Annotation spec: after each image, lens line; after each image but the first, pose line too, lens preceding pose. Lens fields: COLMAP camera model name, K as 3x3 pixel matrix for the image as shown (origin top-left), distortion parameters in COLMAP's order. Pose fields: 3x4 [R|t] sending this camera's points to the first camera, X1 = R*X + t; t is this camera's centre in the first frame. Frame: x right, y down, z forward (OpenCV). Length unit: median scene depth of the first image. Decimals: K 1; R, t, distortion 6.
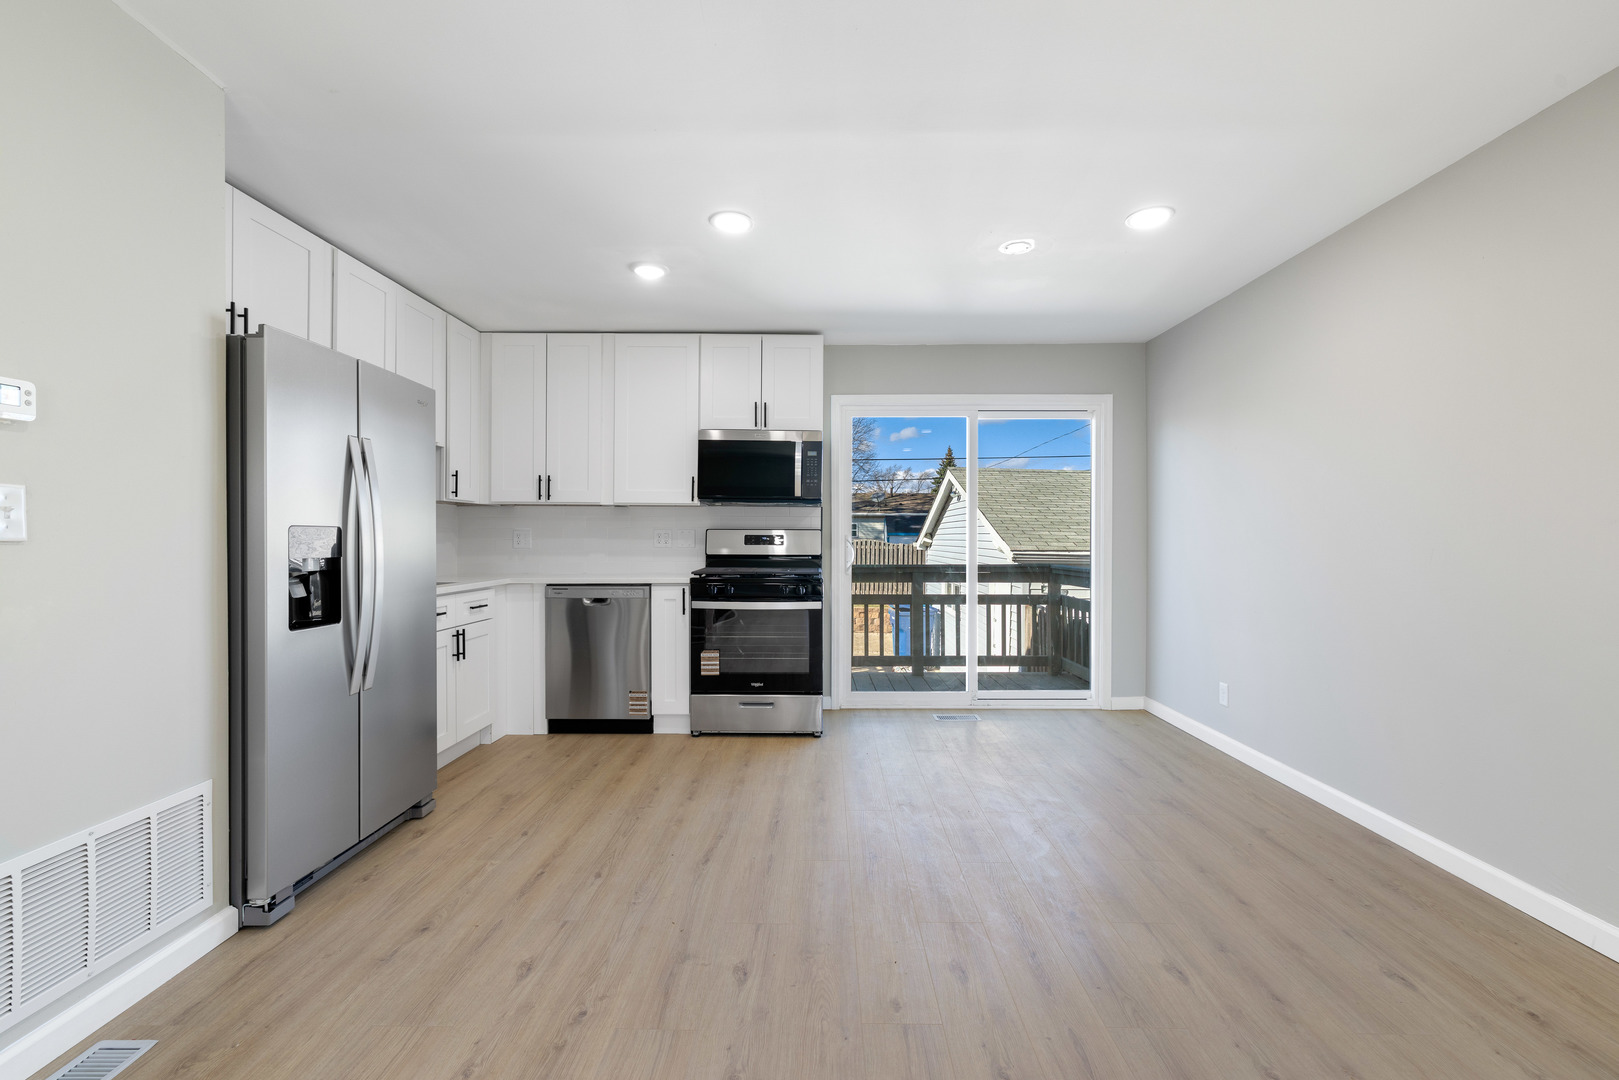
lens RADIAL K [[699.4, 0, 813.4], [0, 699.4, 535.6], [0, 0, 1]] dist [-0.002273, -0.000110]
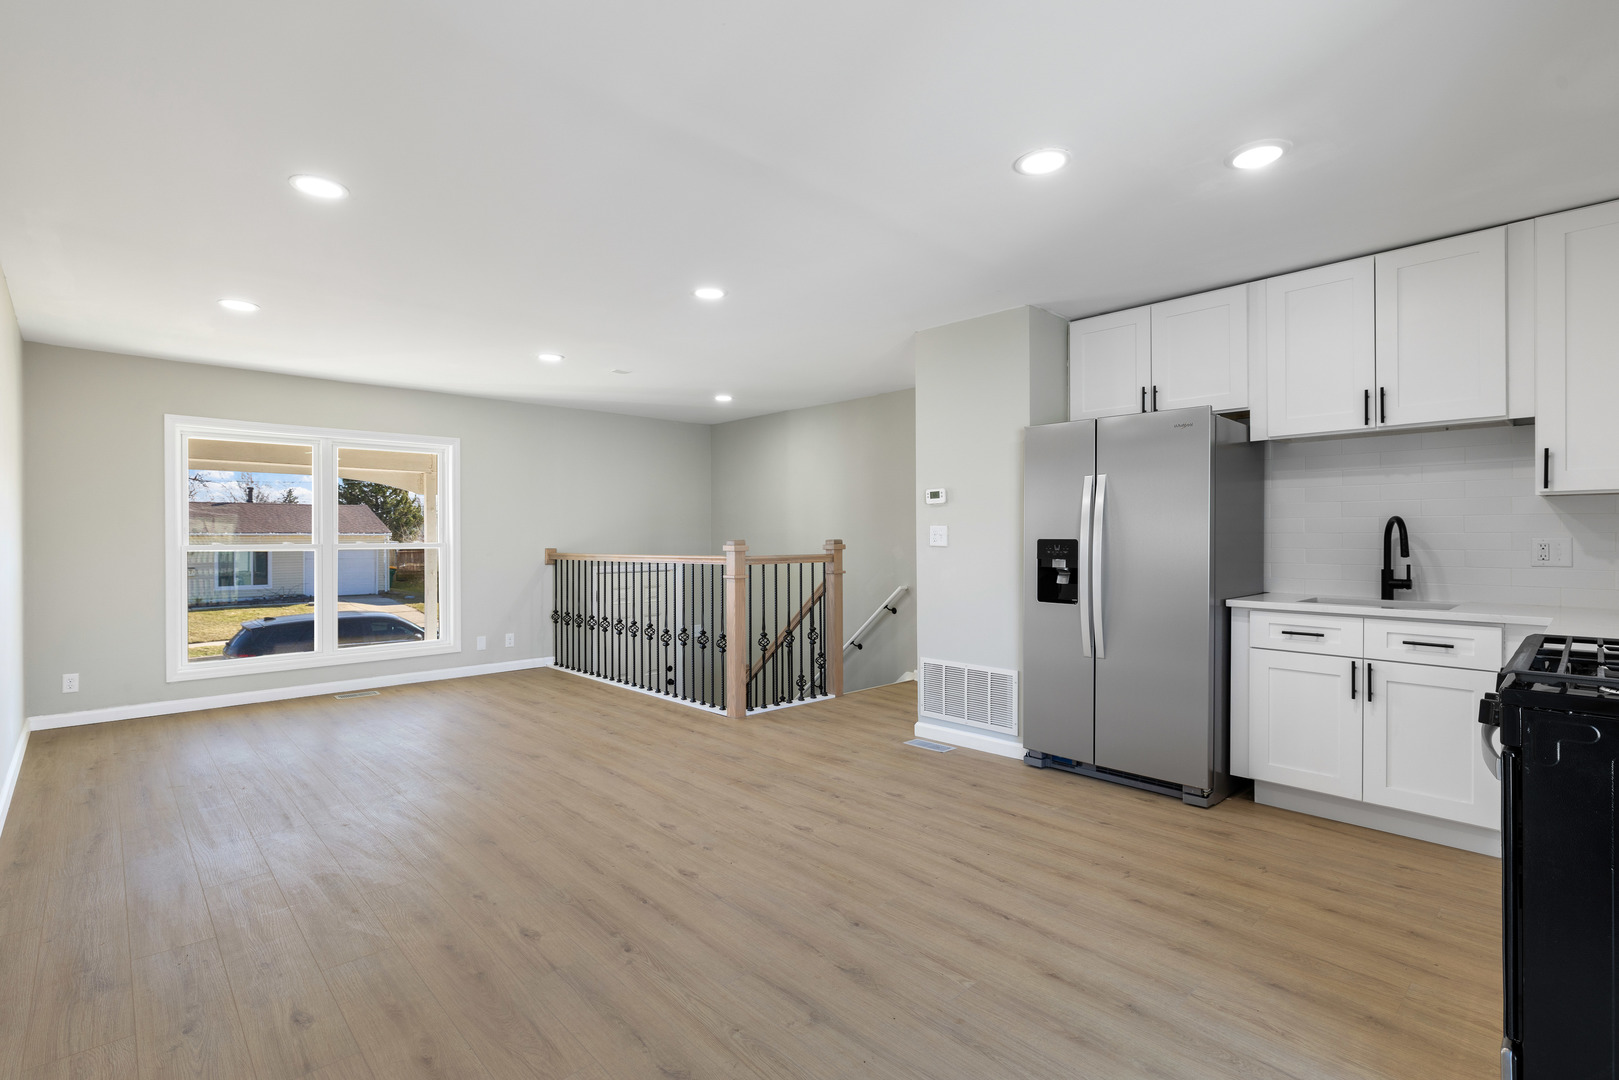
lens RADIAL K [[753.1, 0, 810.6], [0, 753.1, 534.5], [0, 0, 1]] dist [-0.003634, -0.000524]
pose [[-0.720172, -0.001370, -0.693795, 0.486638], [0.002321, 0.999988, -0.004385, -0.009848], [0.693792, -0.004768, -0.720160, 1.030288]]
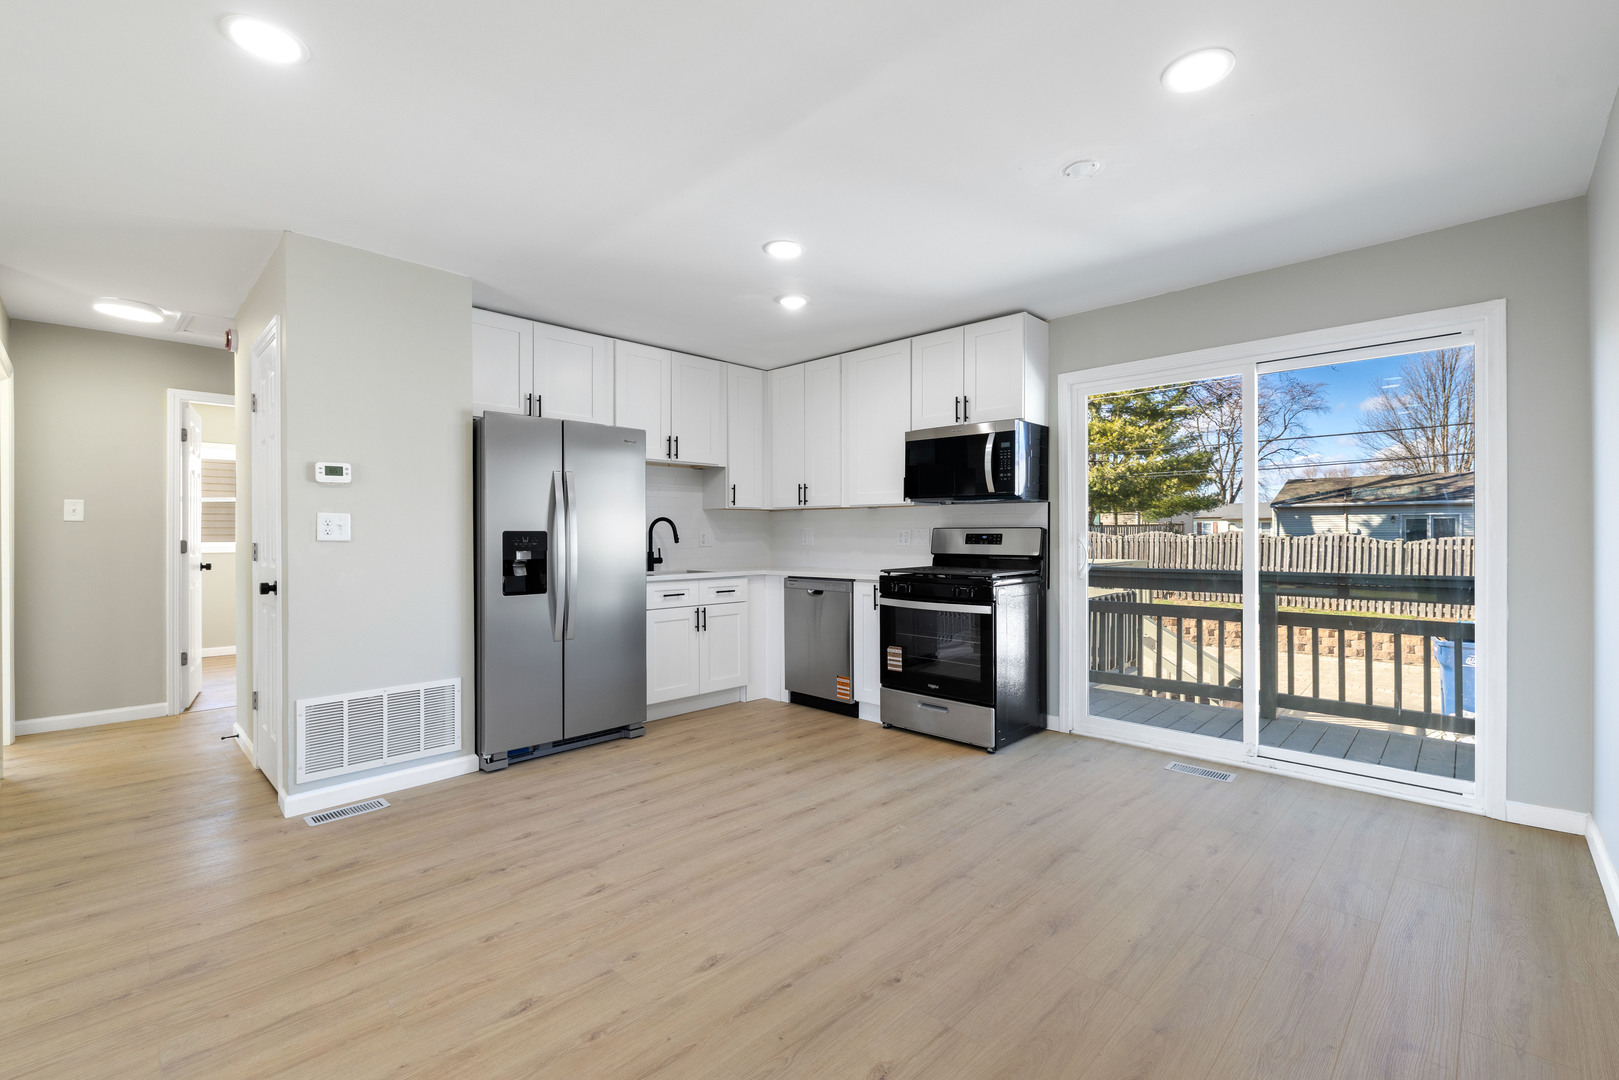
lens RADIAL K [[703.8, 0, 808.6], [0, 703.8, 533.5], [0, 0, 1]] dist [-0.001233, -0.000125]
pose [[0.719941, -0.004107, -0.694023, 0.480766], [0.005040, 0.999987, -0.000690, -0.002041], [0.694017, -0.003001, 0.719952, 0.167419]]
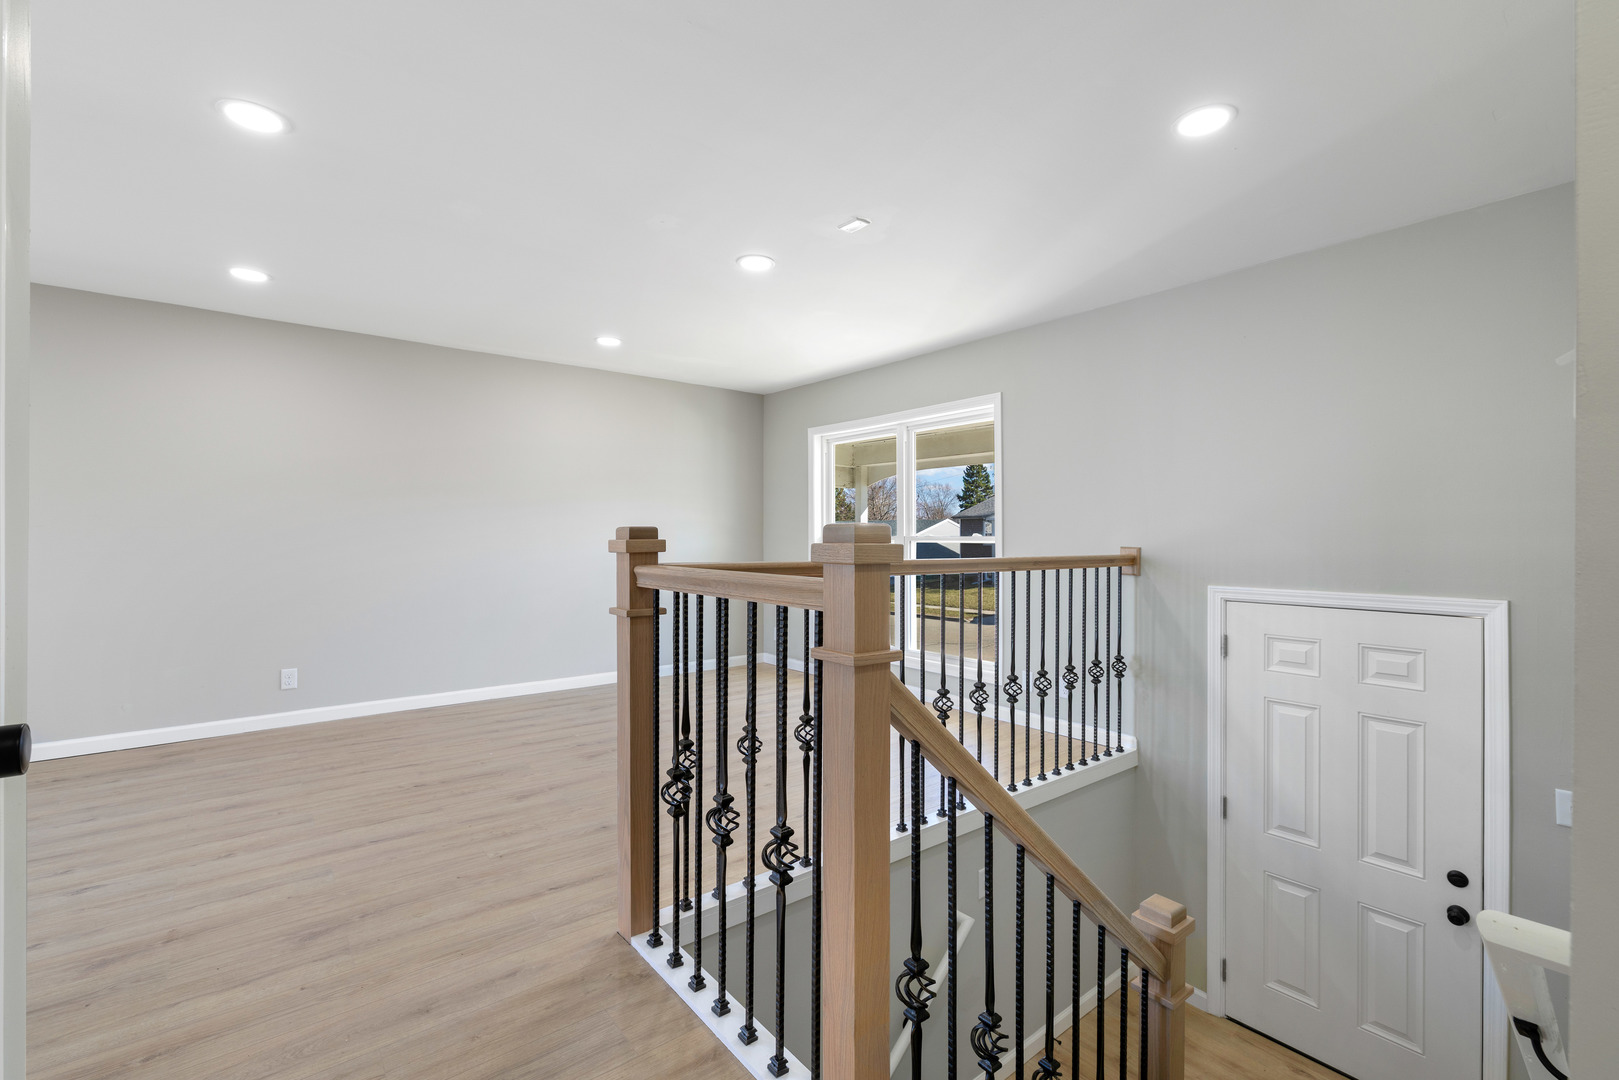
lens RADIAL K [[699.4, 0, 813.4], [0, 699.4, 535.6], [0, 0, 1]] dist [-0.002273, -0.000110]
pose [[-0.637998, -0.002974, 0.770033, -0.775057], [-0.001708, 0.999996, 0.002447, -0.002705], [-0.770037, 0.000246, -0.638000, 0.262425]]
